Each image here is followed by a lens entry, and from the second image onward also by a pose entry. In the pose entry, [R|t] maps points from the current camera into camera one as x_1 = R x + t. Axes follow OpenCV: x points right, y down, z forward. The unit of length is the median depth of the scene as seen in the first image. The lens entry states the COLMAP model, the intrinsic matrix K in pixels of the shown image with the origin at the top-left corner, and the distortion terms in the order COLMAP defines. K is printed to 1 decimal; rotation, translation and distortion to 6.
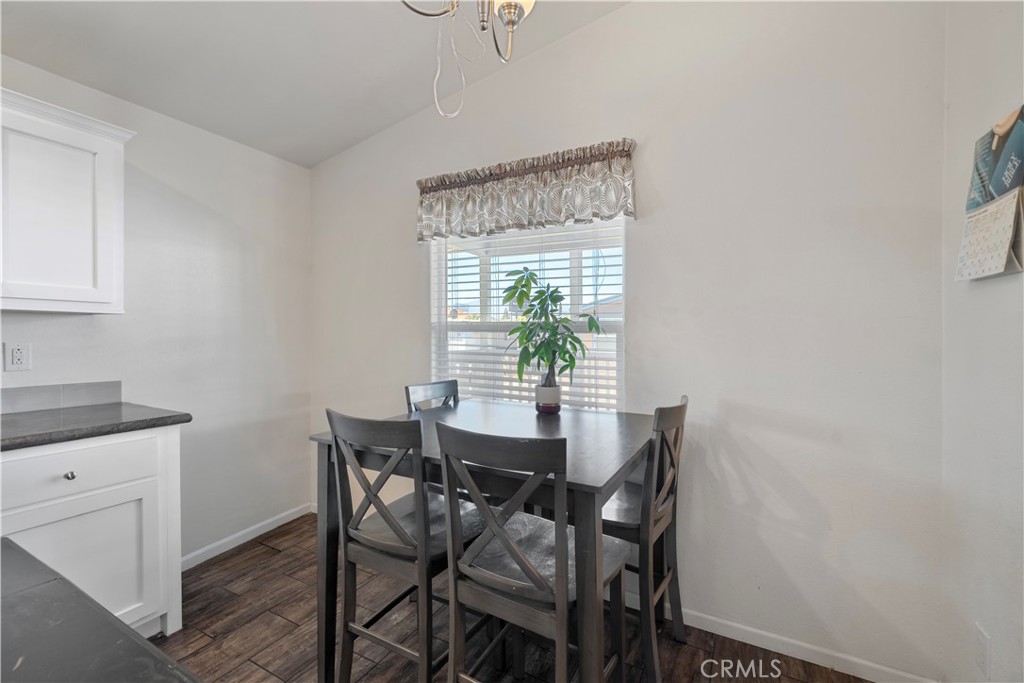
lens RADIAL K [[424.3, 0, 508.8], [0, 424.3, 341.6], [0, 0, 1]] dist [-0.001595, -0.000909]
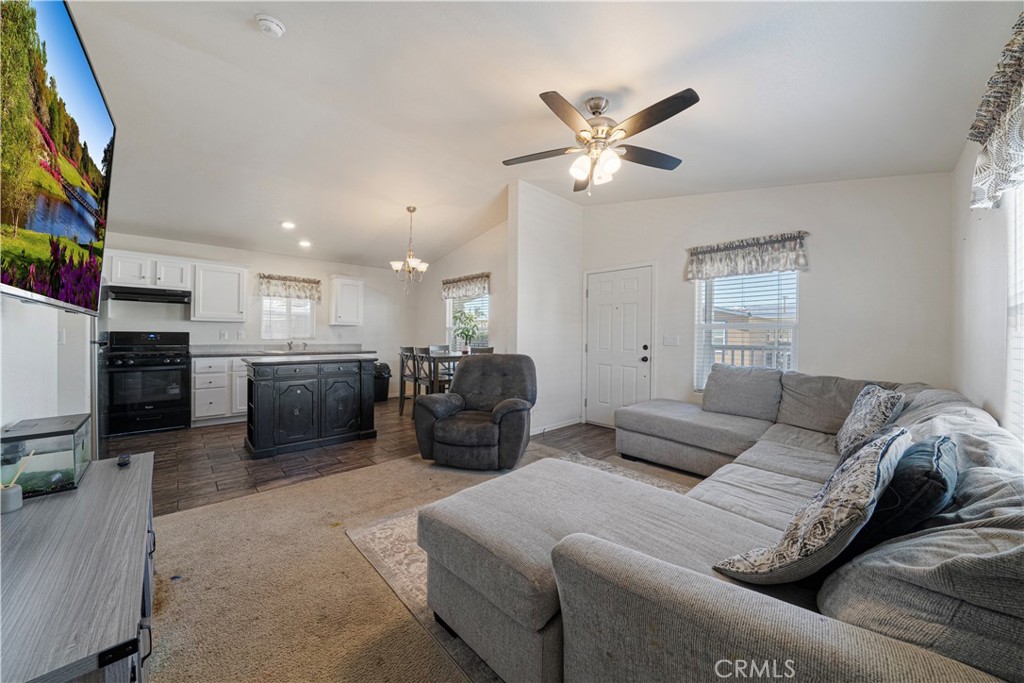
lens RADIAL K [[358.1, 0, 513.2], [0, 358.1, 338.2], [0, 0, 1]] dist [-0.017466, 0.000402]
pose [[0.948690, 0.002349, -0.316198, 1.397457], [-0.009755, 0.999714, -0.021840, 0.108284], [0.316057, 0.023804, 0.948442, -1.625365]]
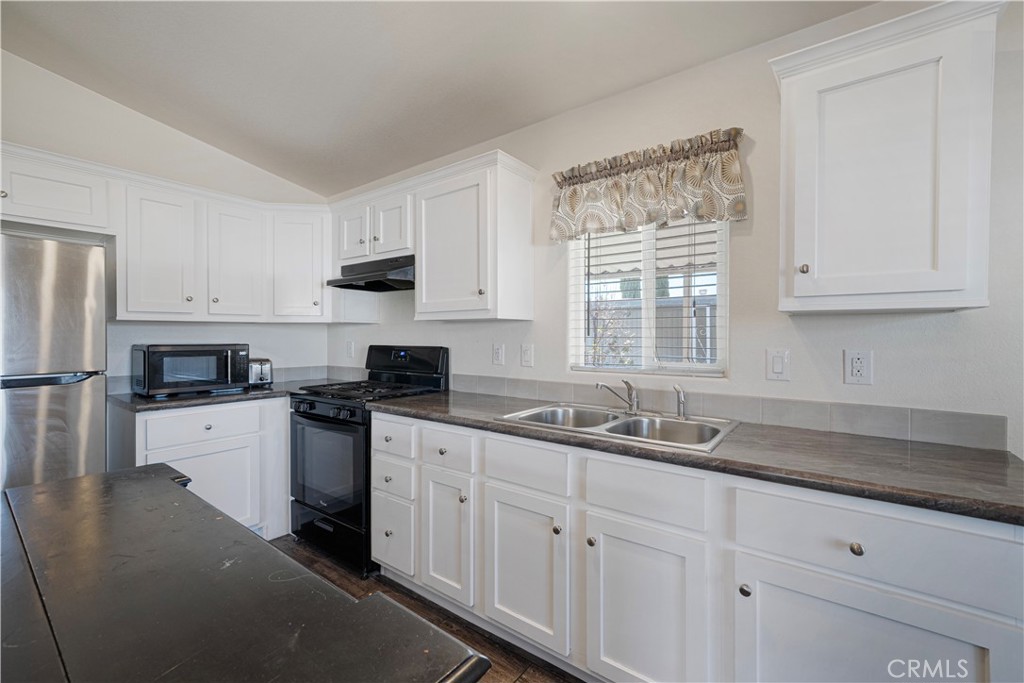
lens RADIAL K [[424.3, 0, 509.5], [0, 424.3, 335.5], [0, 0, 1]] dist [-0.001595, -0.000909]
pose [[-0.170266, -0.002585, -0.985395, -0.220392], [-0.026017, 0.999660, 0.001873, -0.009583], [0.985055, 0.025956, -0.170275, 0.446581]]
